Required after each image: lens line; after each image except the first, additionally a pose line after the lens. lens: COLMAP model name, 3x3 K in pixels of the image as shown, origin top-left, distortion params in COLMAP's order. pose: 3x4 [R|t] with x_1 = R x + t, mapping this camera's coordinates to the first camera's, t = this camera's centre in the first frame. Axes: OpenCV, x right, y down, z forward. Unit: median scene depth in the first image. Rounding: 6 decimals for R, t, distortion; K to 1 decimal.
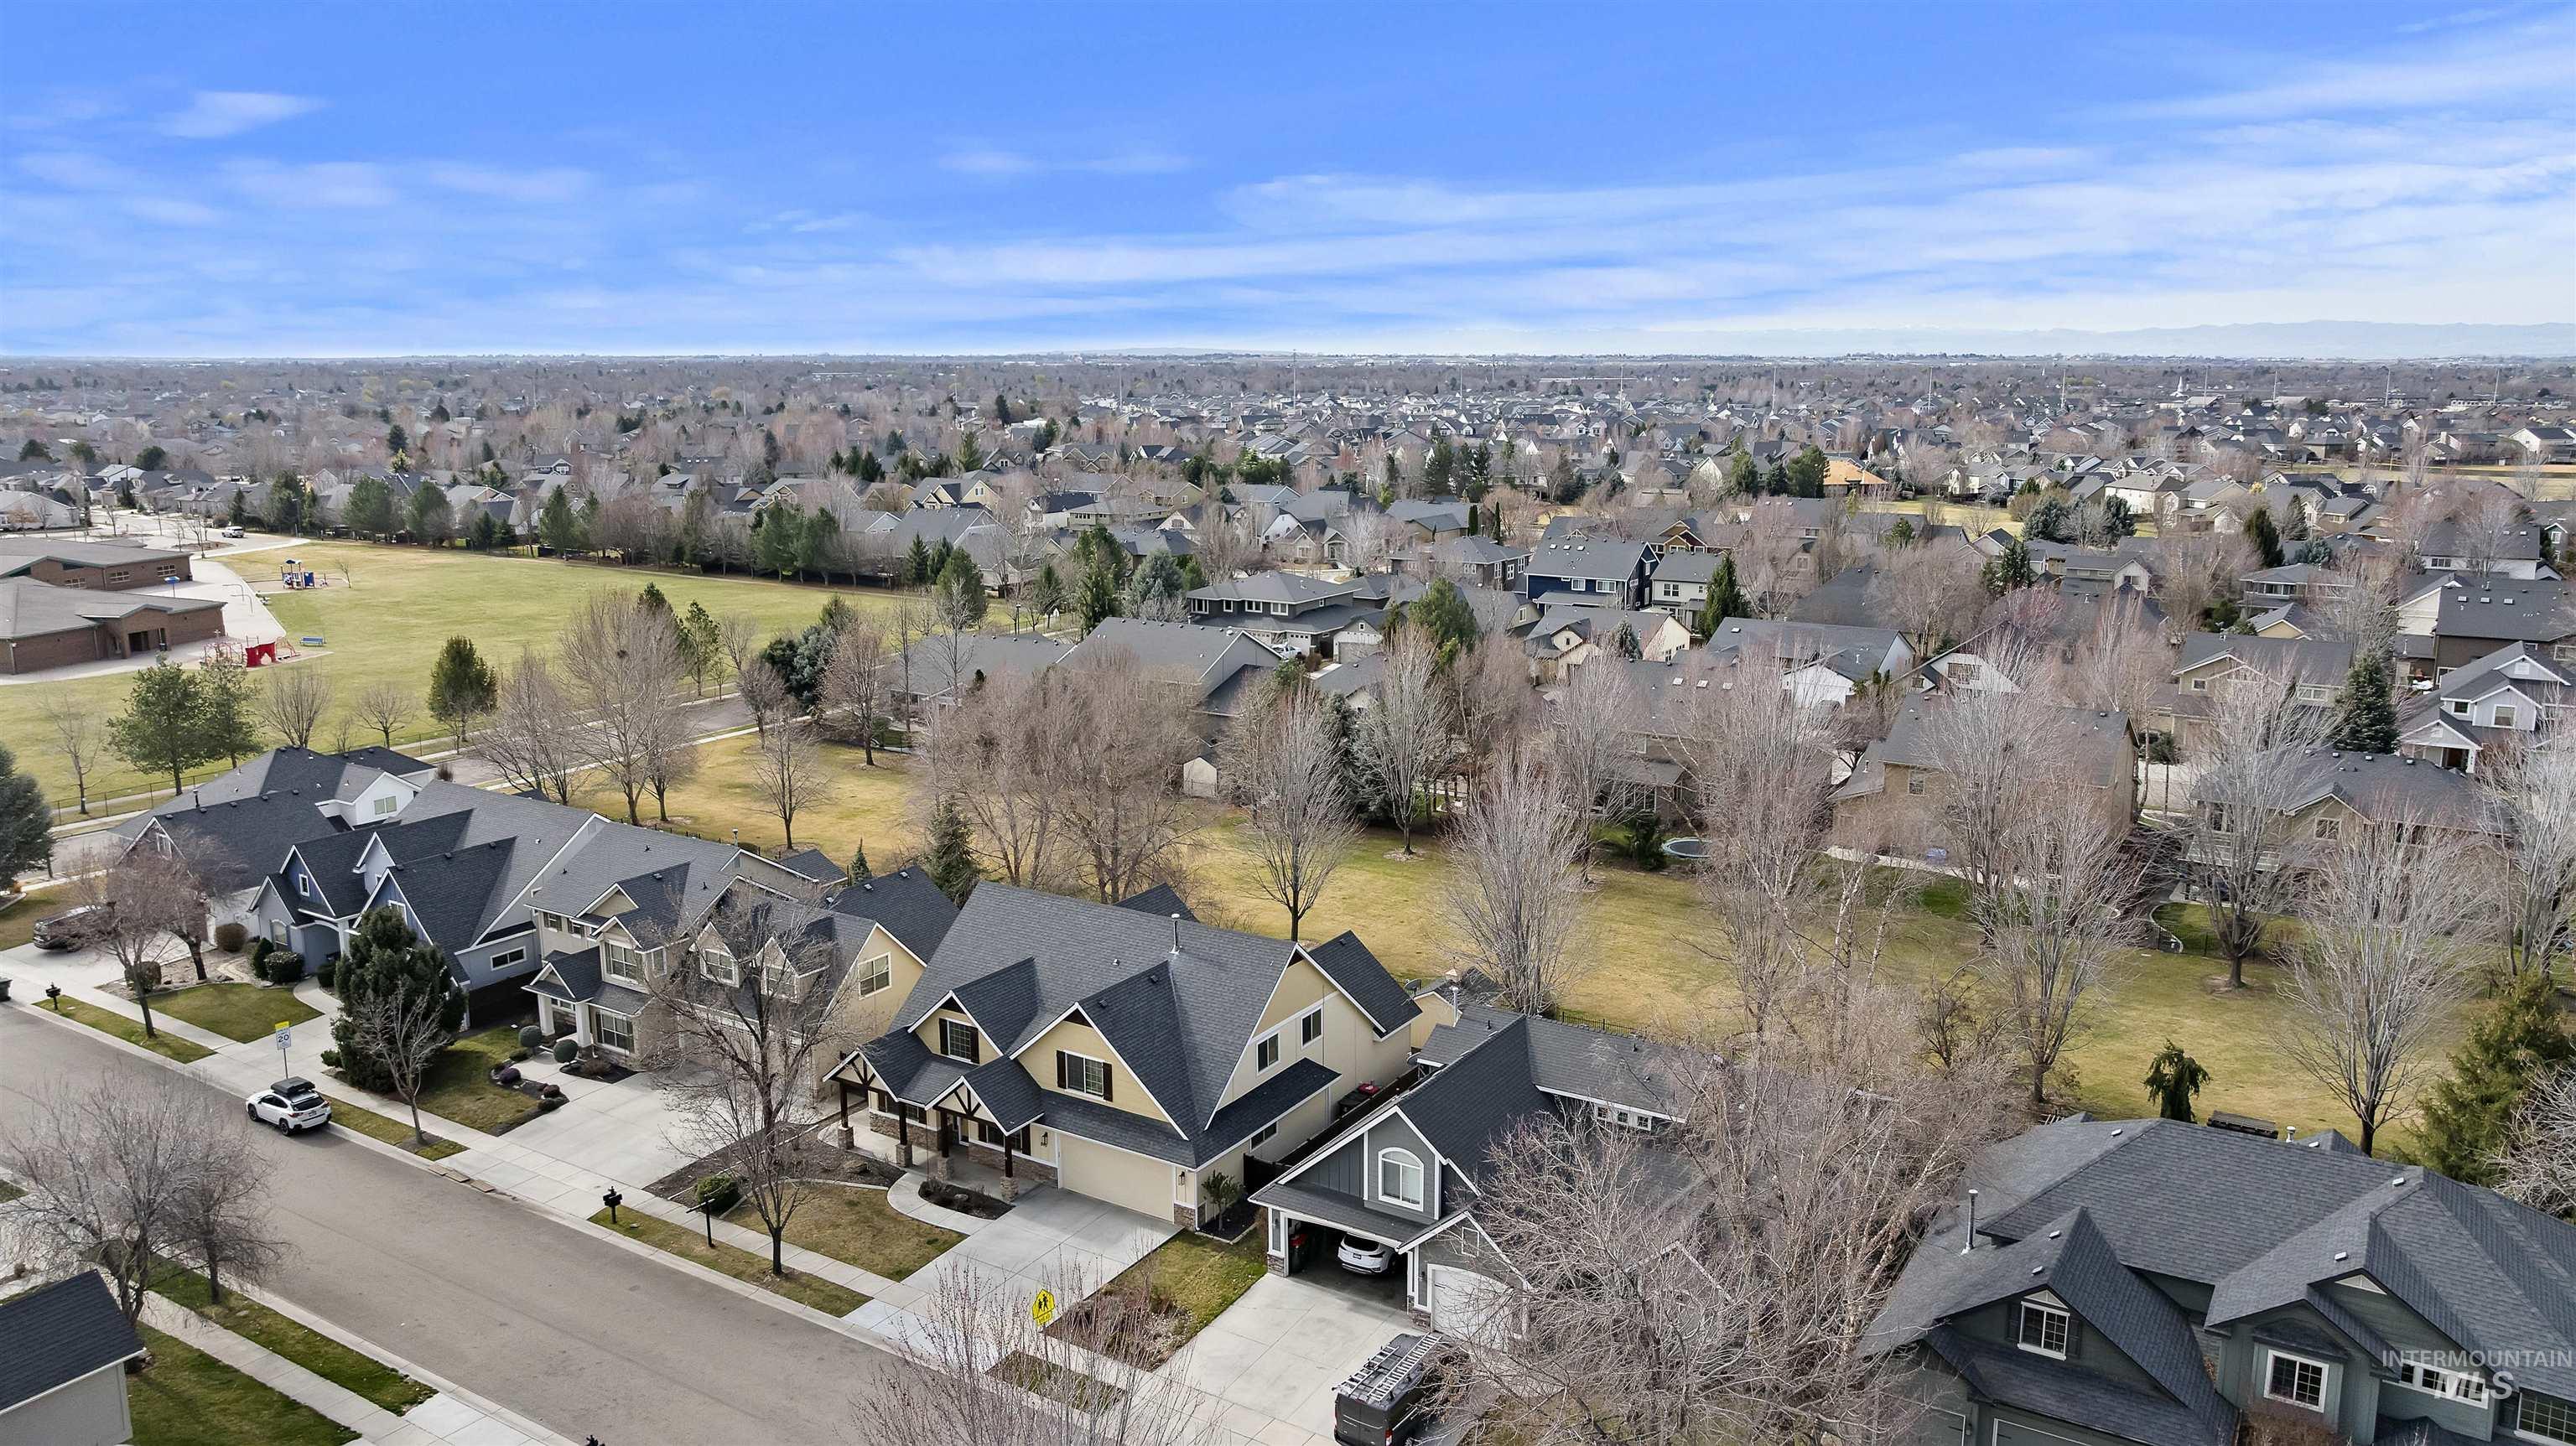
lens RADIAL K [[1805.7, 0, 1294.0], [0, 1805.7, 680.3], [0, 0, 1]] dist [-0.026076, 0.000596]
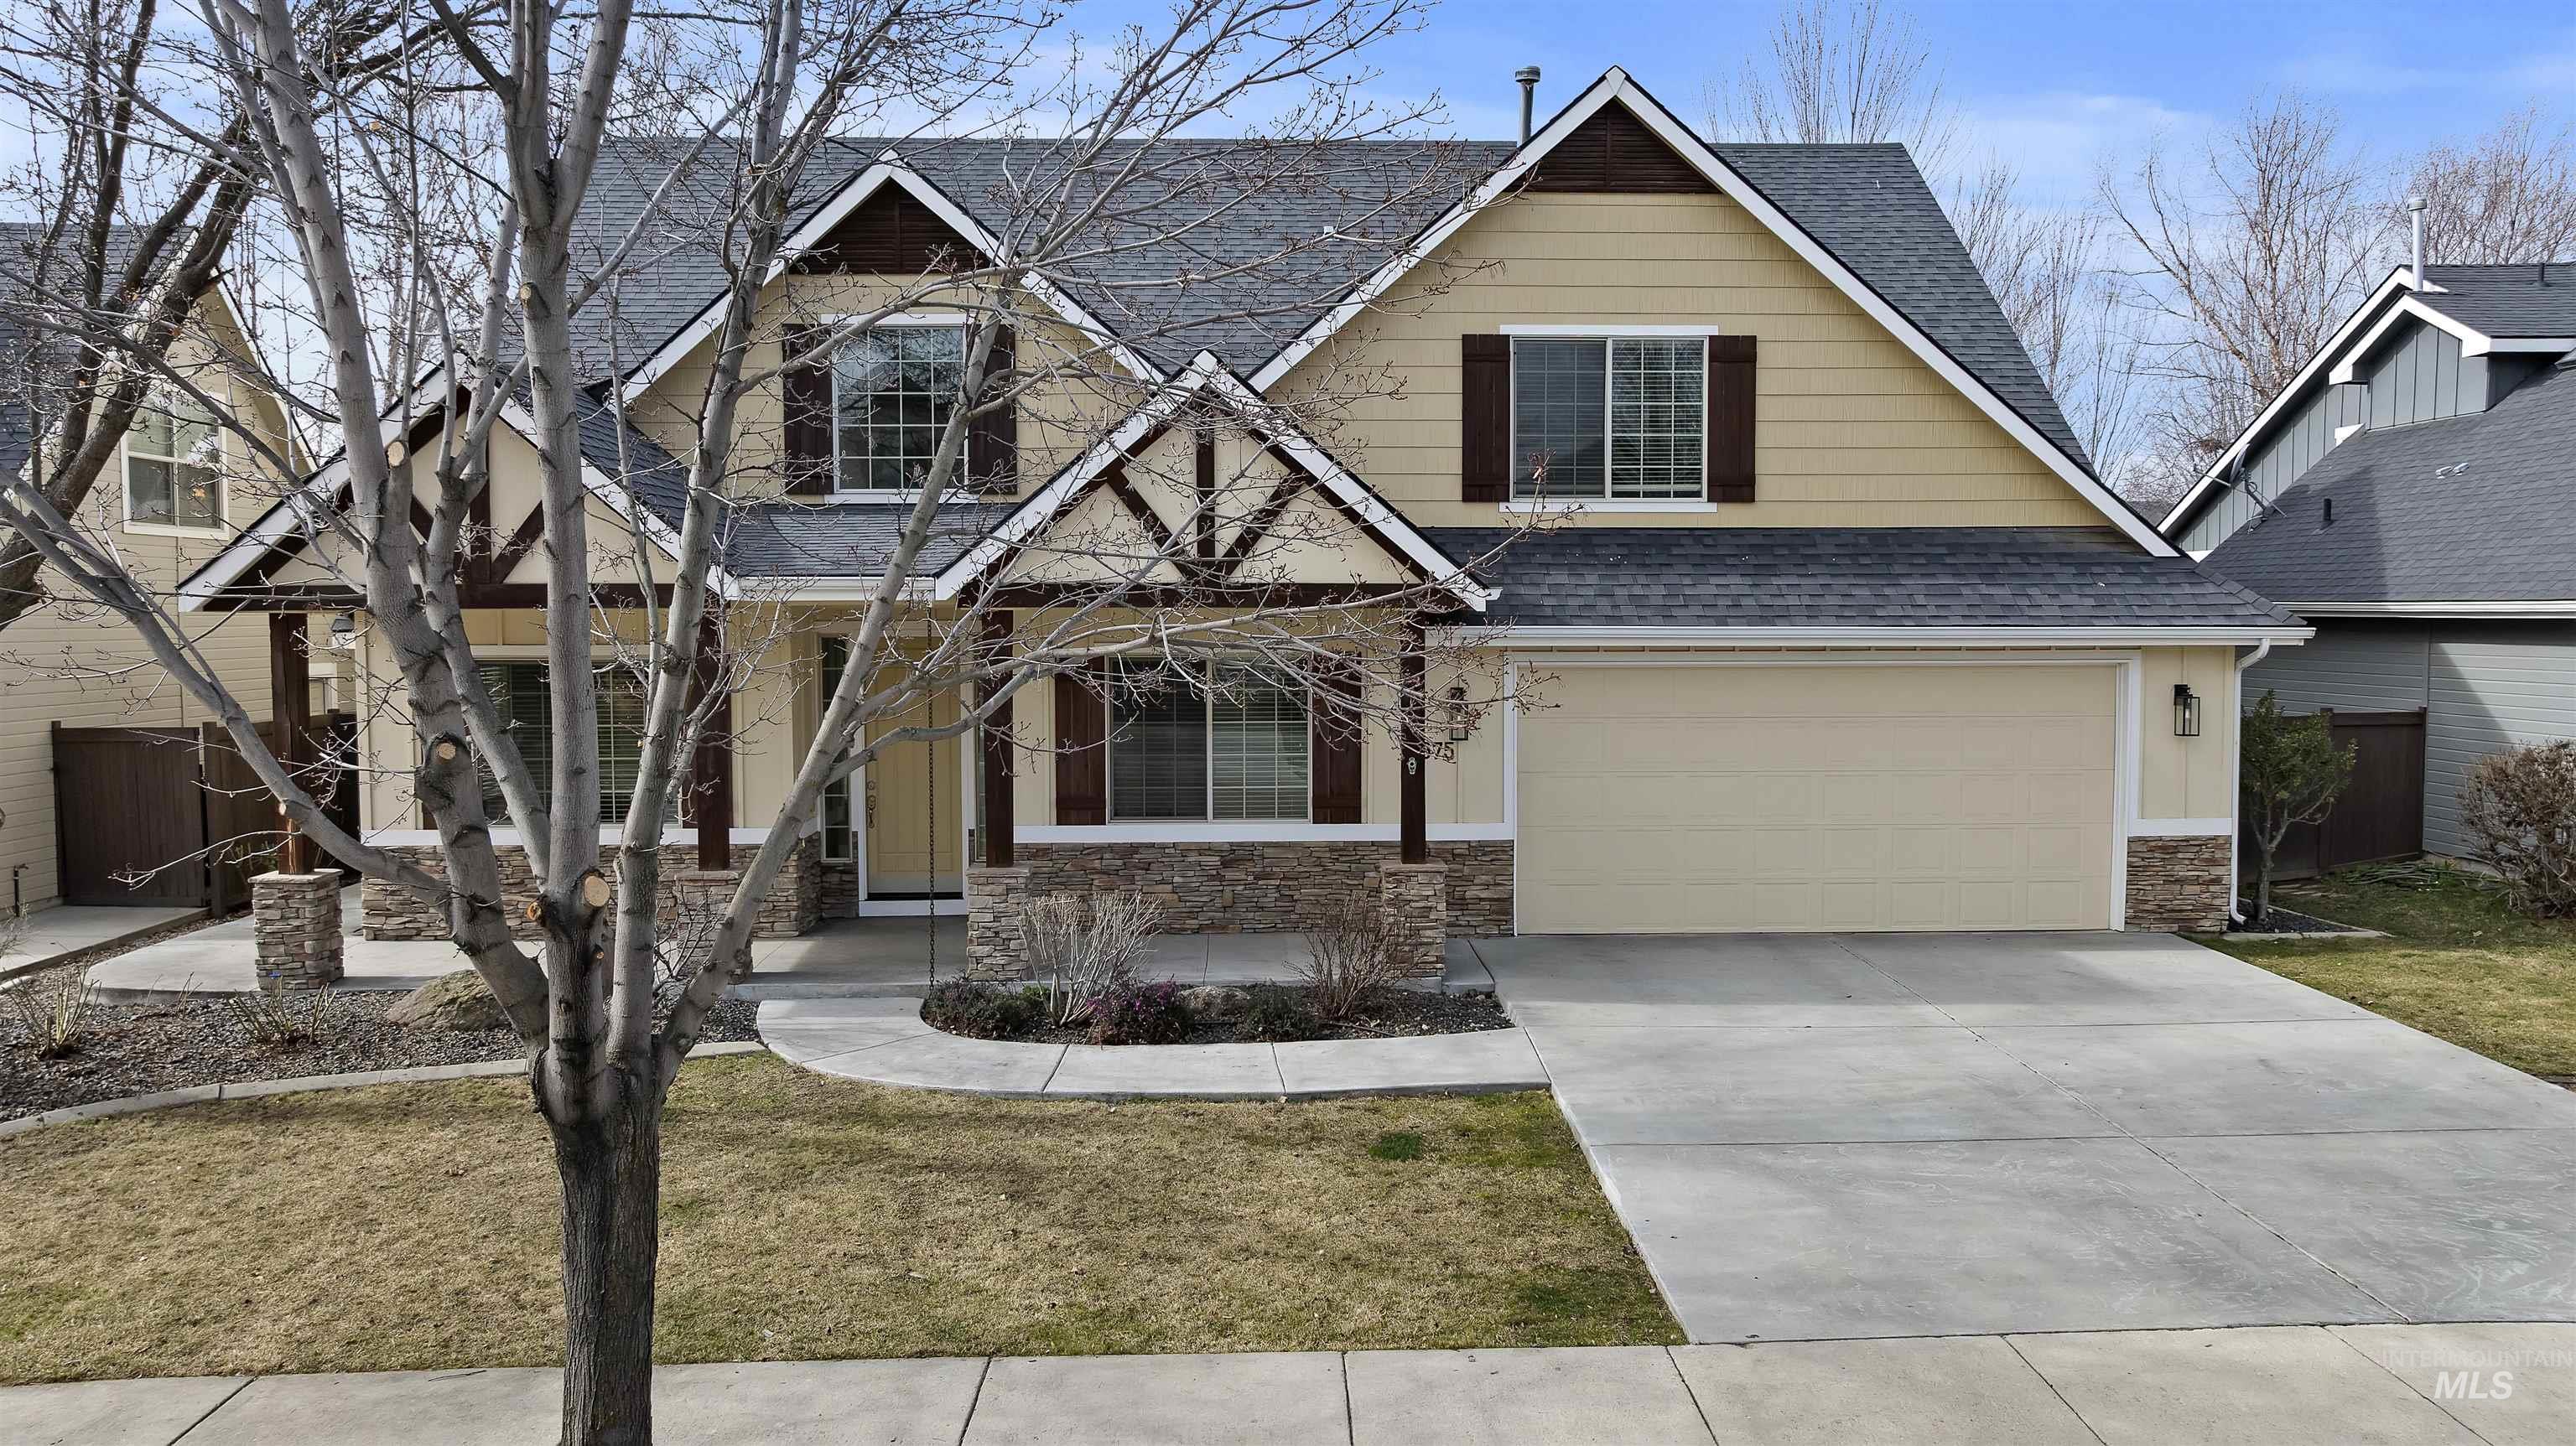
lens RADIAL K [[1803.6, 0, 1288.0], [0, 1803.6, 723.0], [0, 0, 1]] dist [-0.028073, -0.003216]
pose [[0.828301, -0.032460, 0.559342, -0.283836], [0.099517, 0.990970, -0.089861, 0.274468], [-0.551374, 0.130096, 0.824052, 0.828266]]
